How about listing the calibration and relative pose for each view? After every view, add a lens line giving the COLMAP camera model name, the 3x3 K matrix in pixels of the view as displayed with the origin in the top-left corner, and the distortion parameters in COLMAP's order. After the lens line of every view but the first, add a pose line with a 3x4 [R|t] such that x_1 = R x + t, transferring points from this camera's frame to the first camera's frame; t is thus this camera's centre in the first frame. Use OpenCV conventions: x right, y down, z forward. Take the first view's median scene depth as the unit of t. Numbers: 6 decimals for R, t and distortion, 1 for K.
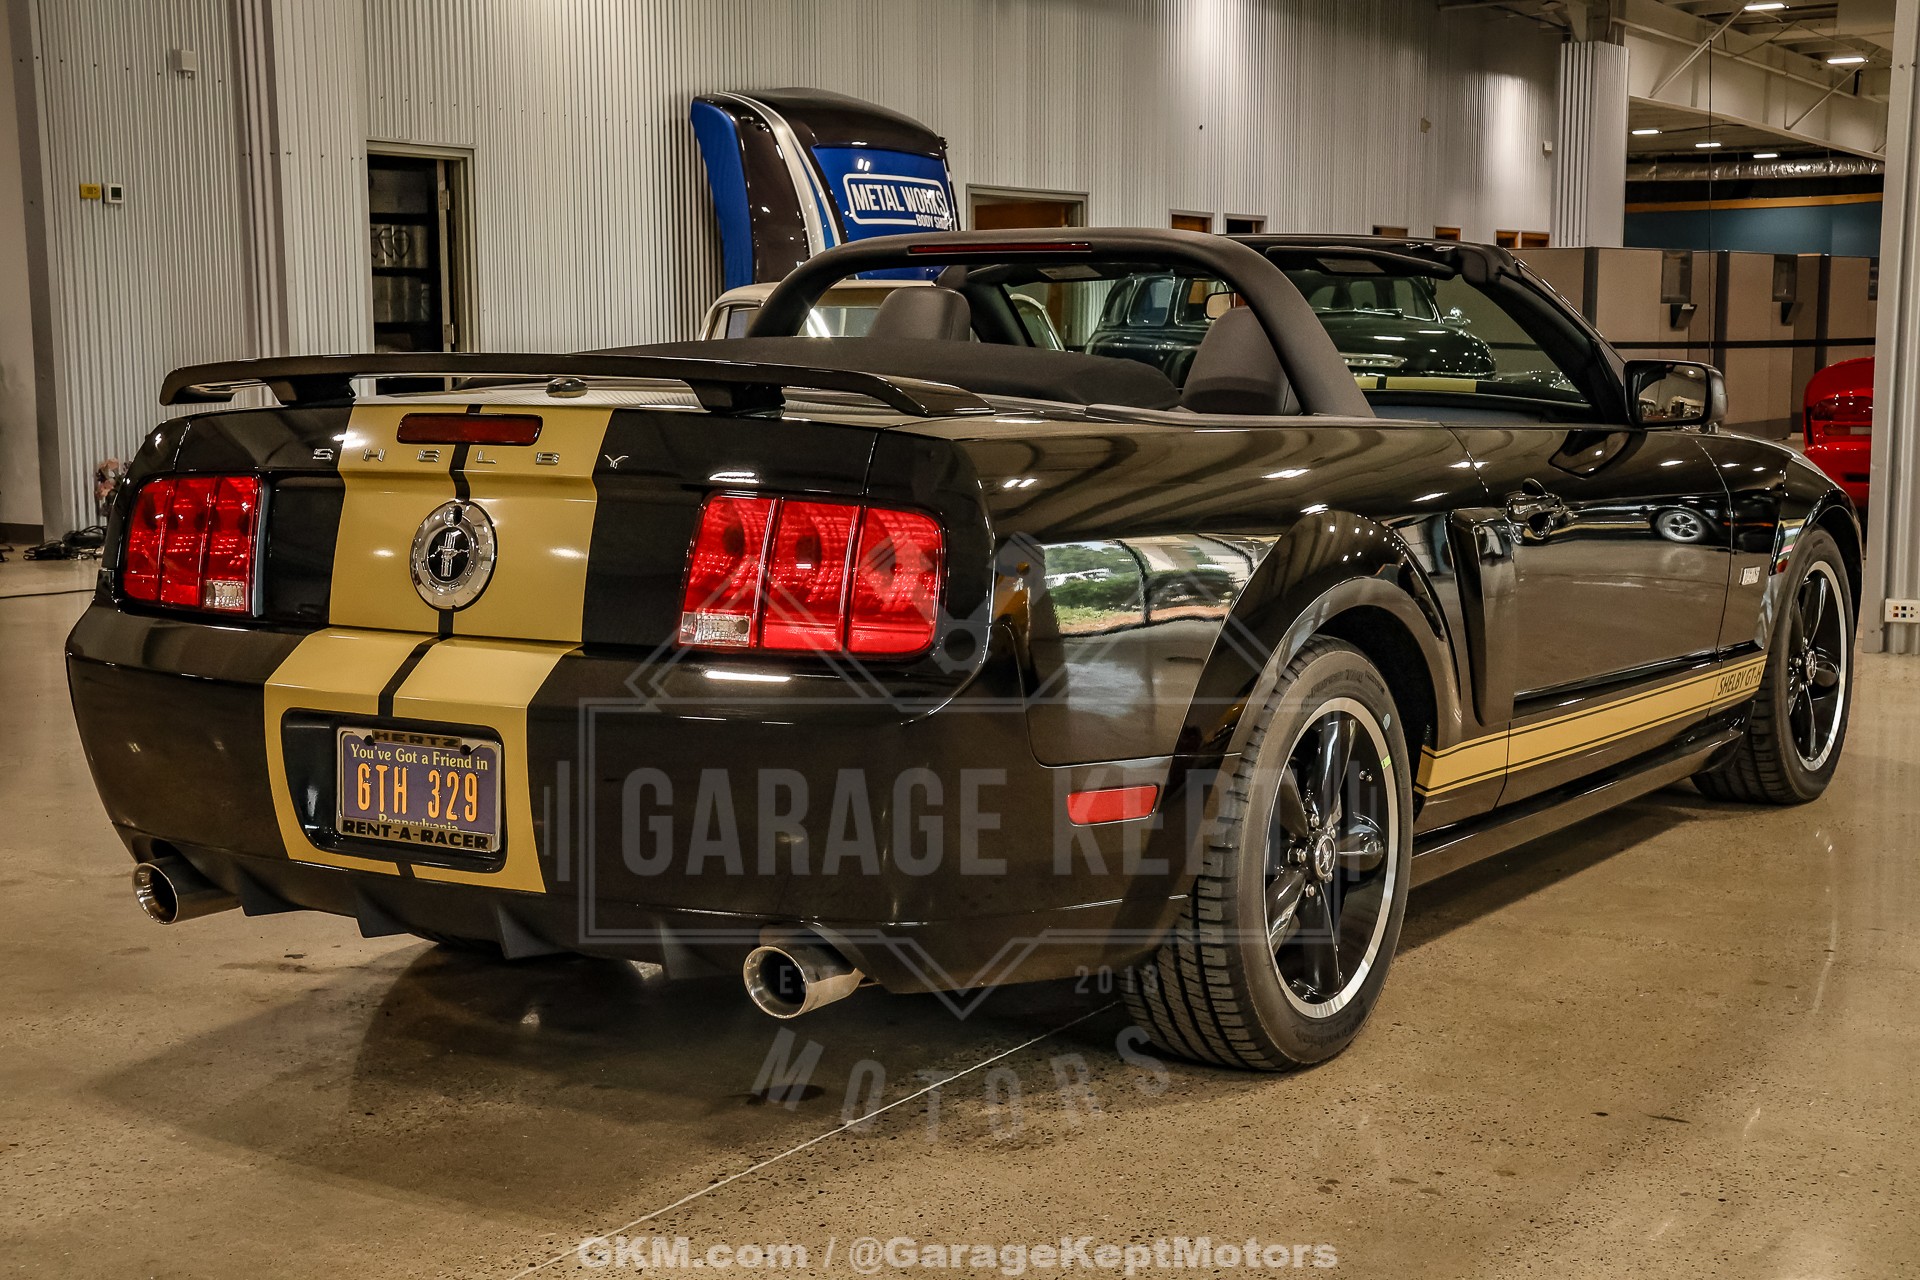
lens RADIAL K [[2672.3, 0, 923.4], [0, 2672.3, 671.1], [0, 0, 1]] dist [0.127098, 0.000000]
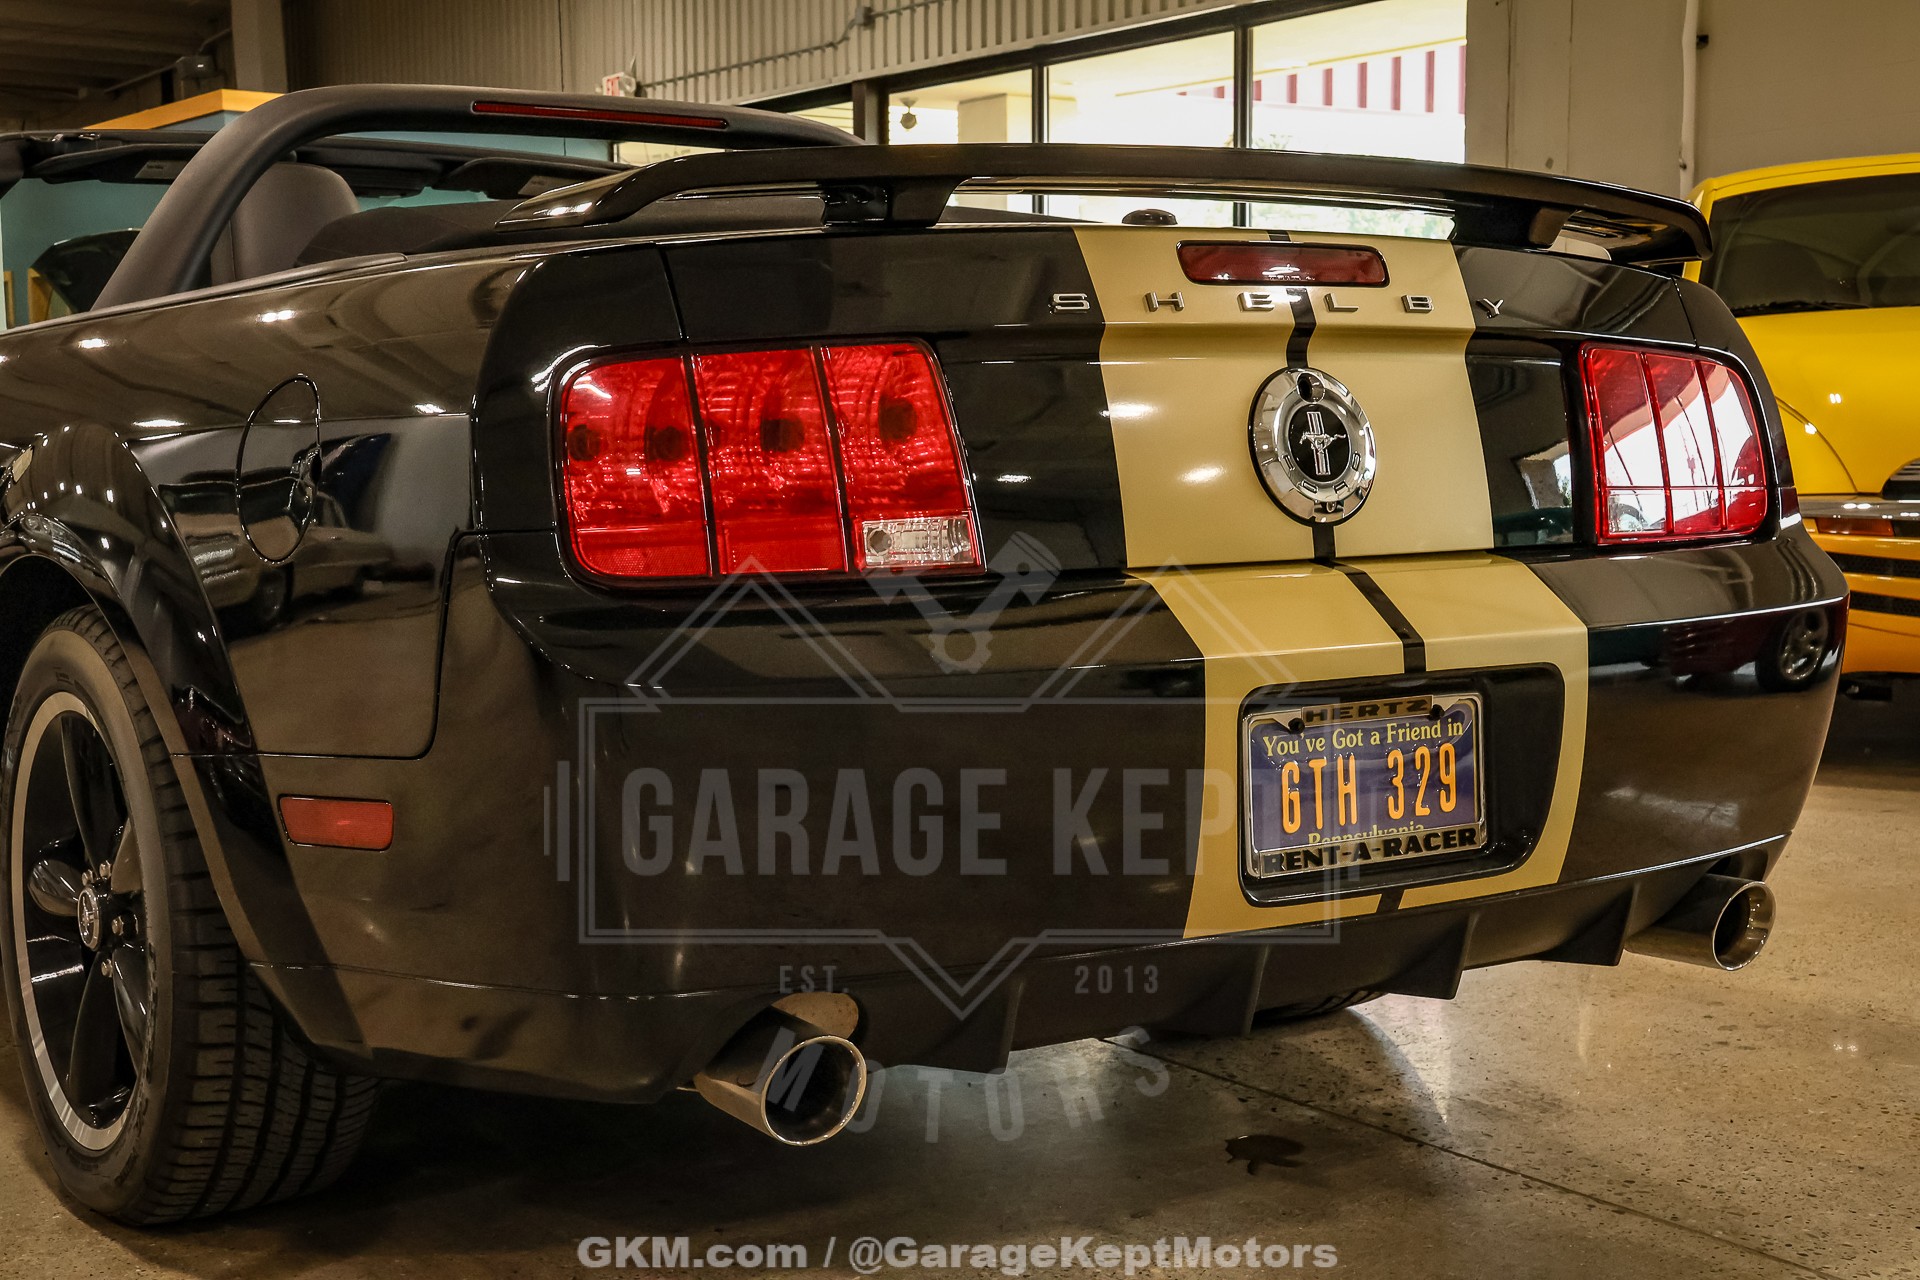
lens RADIAL K [[2672.3, 0, 966.5], [0, 2672.3, 654.7], [0, 0, 1]] dist [0.127098, 0.000000]
pose [[0.392337, -0.079833, 0.916351, -0.763554], [0.127131, 0.991372, 0.031938, -0.020923], [-0.910994, 0.103966, 0.399101, 0.733421]]
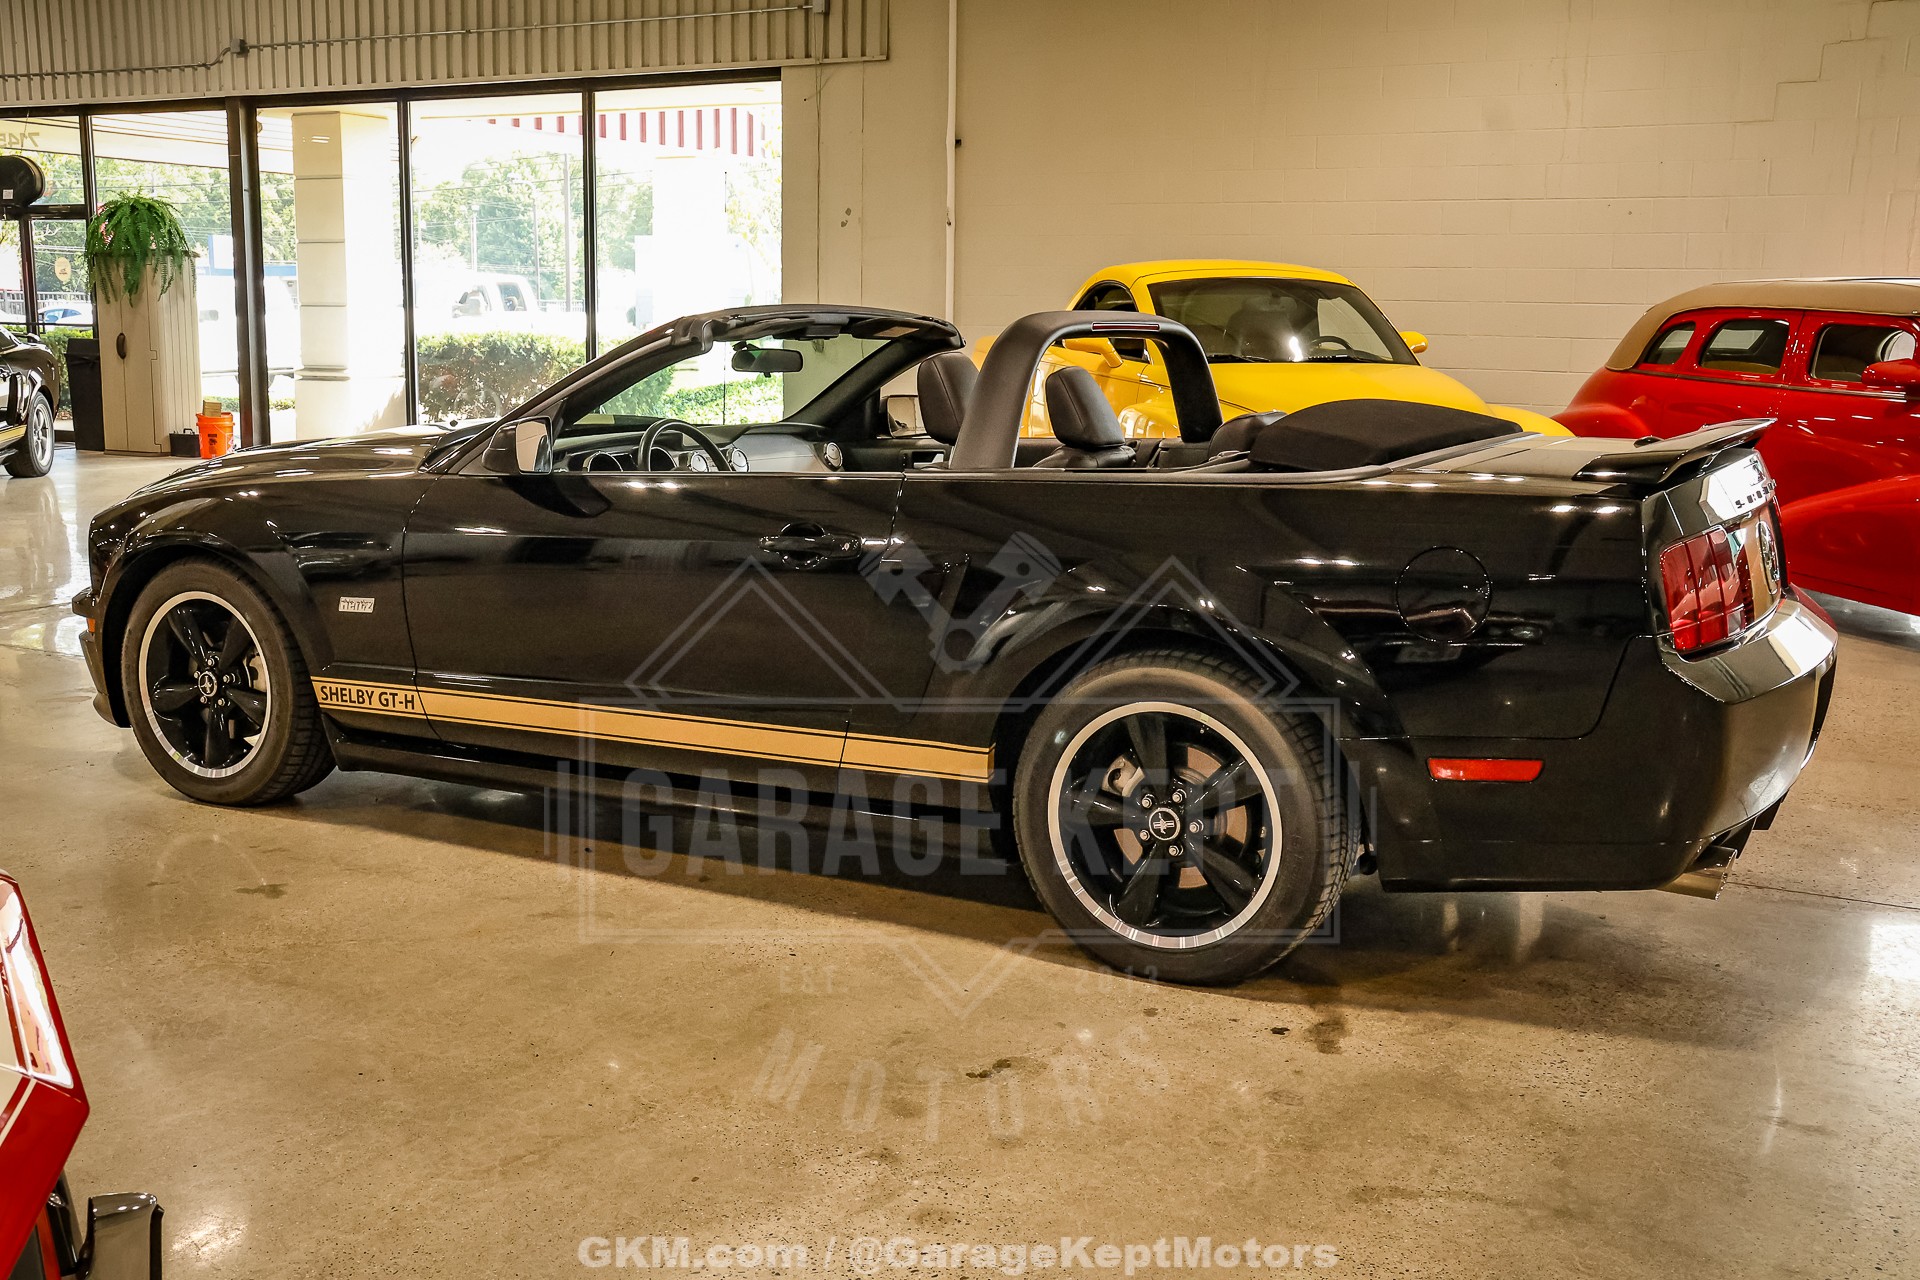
lens RADIAL K [[1949.8, 0, 940.5], [0, 1949.8, 690.3], [0, 0, 1]] dist [-0.004576, 0.000000]
pose [[-0.059211, -0.186522, 0.980665, -1.097041], [0.122133, 0.973654, 0.192563, -0.209959], [-0.990746, 0.131173, -0.034871, 1.354826]]
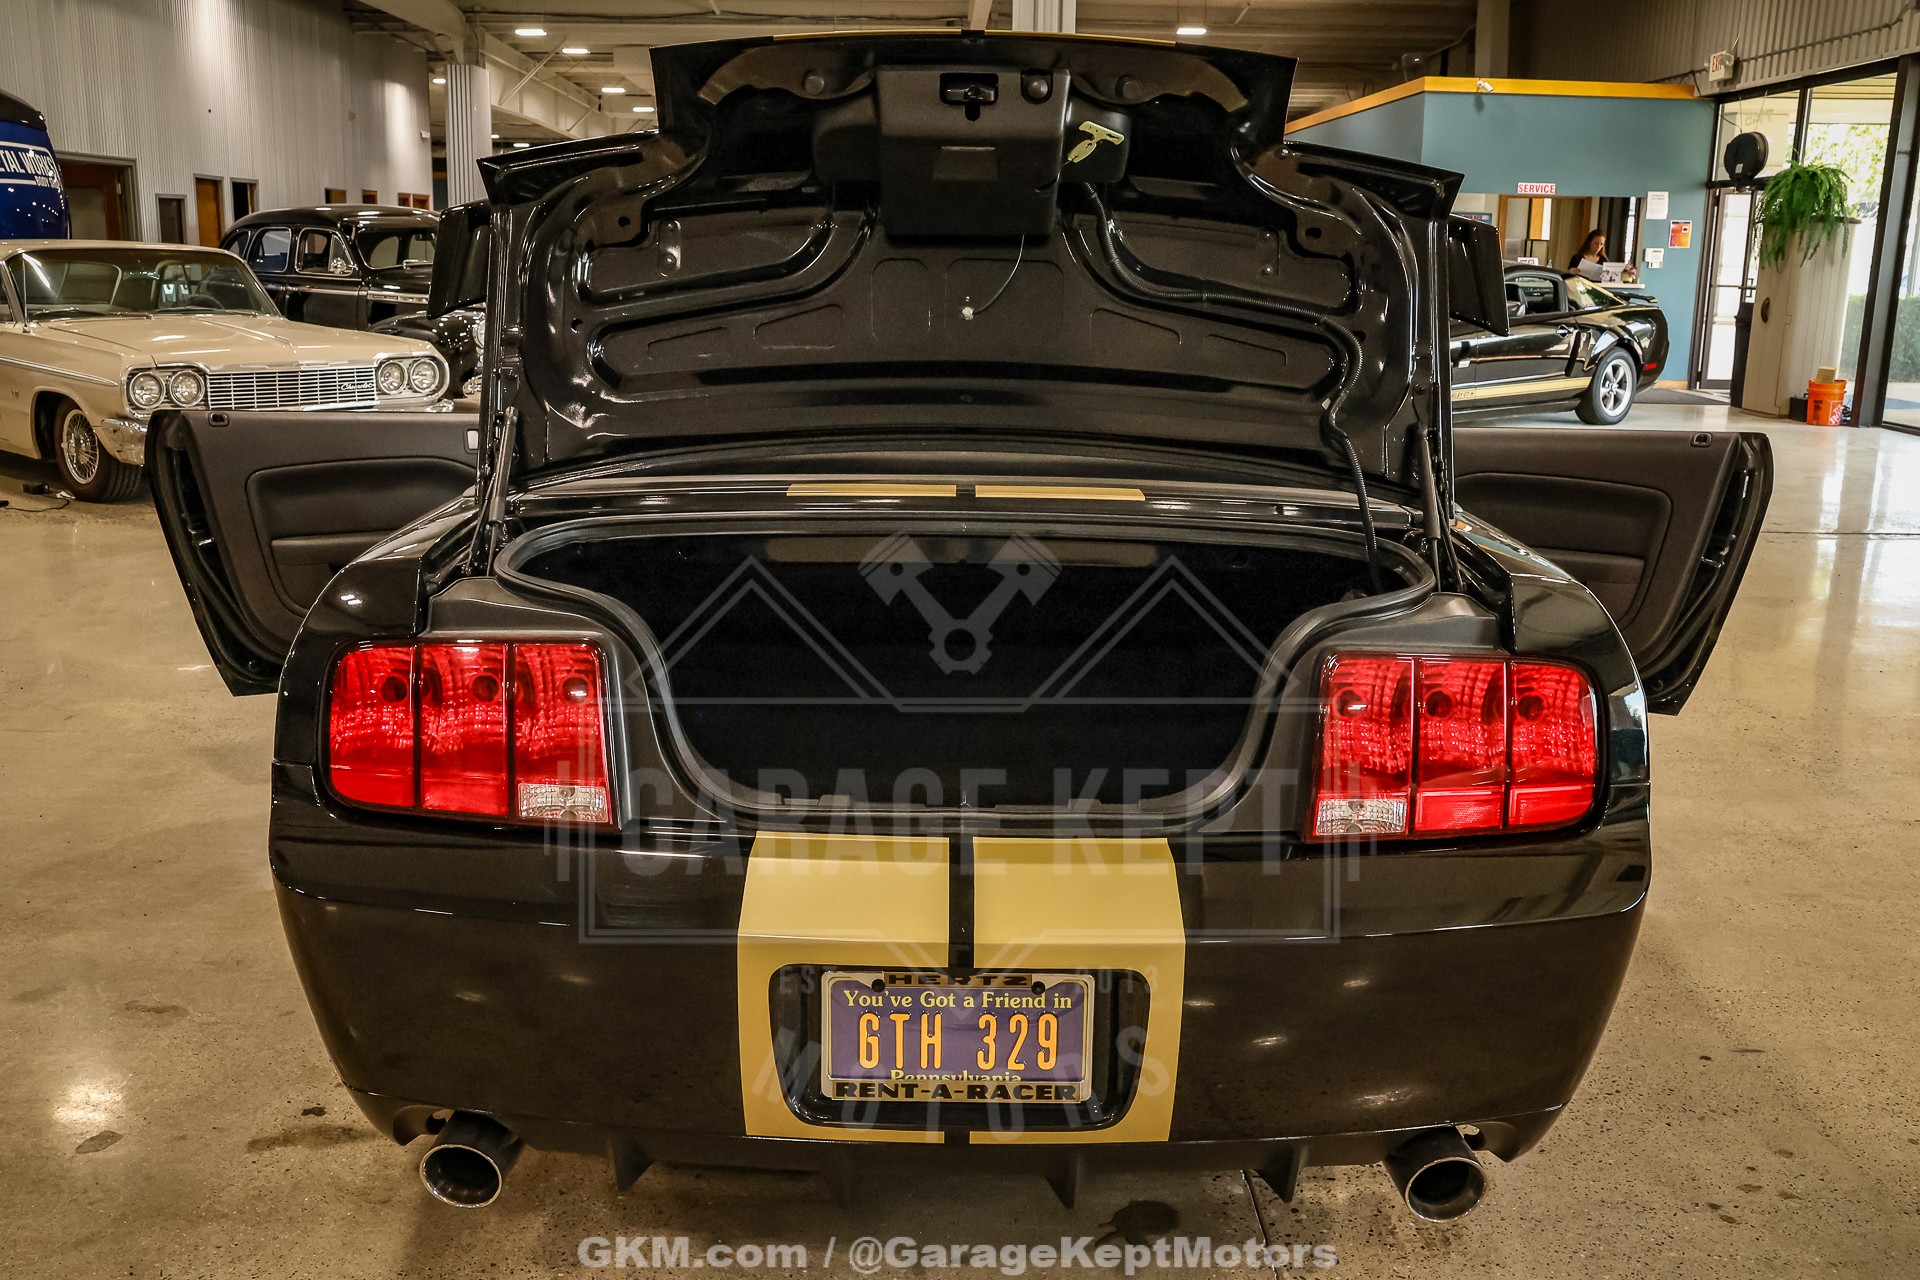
lens RADIAL K [[1760.7, 0, 939.2], [0, 1760.7, 646.3], [0, 0, 1]] dist [-0.075163, 0.079766]
pose [[0.846913, -0.101956, 0.521866, -0.409822], [0.051182, 0.992519, 0.110844, -0.118291], [-0.529263, -0.067165, 0.845795, 0.506030]]
